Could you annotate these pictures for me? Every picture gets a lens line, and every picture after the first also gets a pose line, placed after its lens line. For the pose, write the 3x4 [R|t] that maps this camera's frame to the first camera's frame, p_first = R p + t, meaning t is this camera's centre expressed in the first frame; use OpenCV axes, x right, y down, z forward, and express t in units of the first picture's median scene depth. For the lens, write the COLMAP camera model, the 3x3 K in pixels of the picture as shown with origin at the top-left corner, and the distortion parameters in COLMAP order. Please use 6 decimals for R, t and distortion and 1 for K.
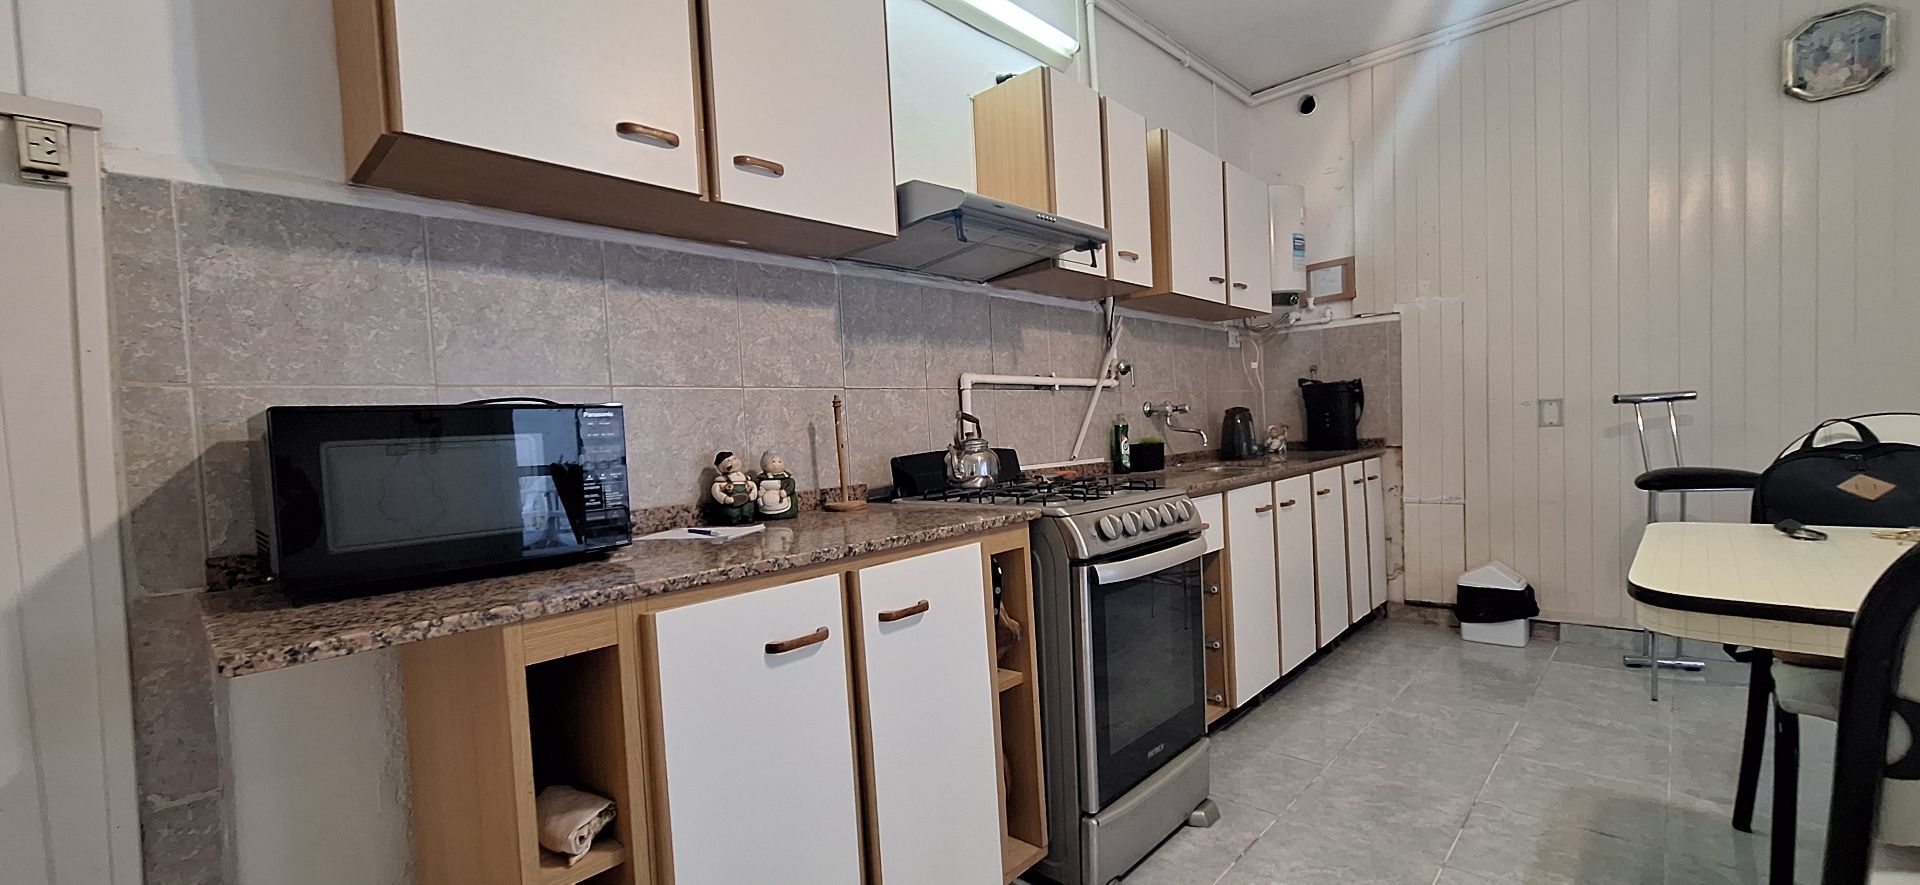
lens RADIAL K [[757.1, 0, 972.5], [0, 757.1, 457.1], [0, 0, 1]] dist [0.001417, 0.000267]
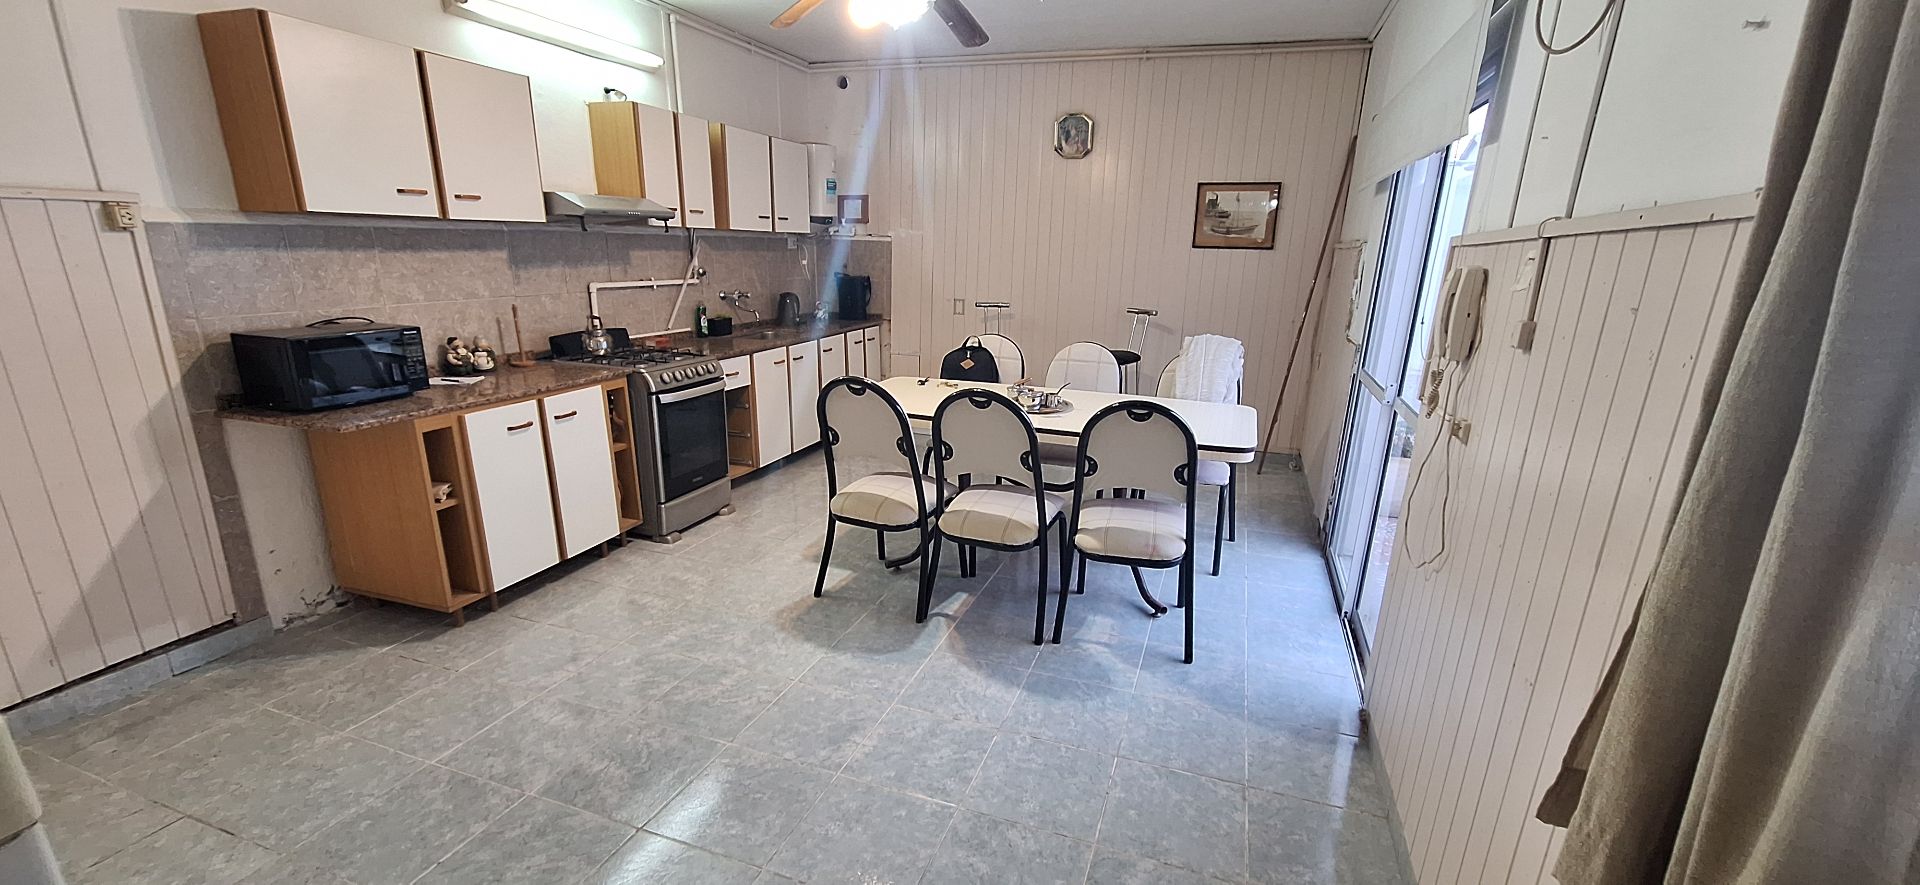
lens RADIAL K [[757.1, 0, 972.5], [0, 757.1, 457.1], [0, 0, 1]] dist [0.001417, 0.000267]
pose [[0.909502, -0.039846, 0.413786, 0.063064], [-0.057678, 0.973672, 0.220536, -0.201121], [-0.411679, -0.224444, 0.883258, -1.249432]]
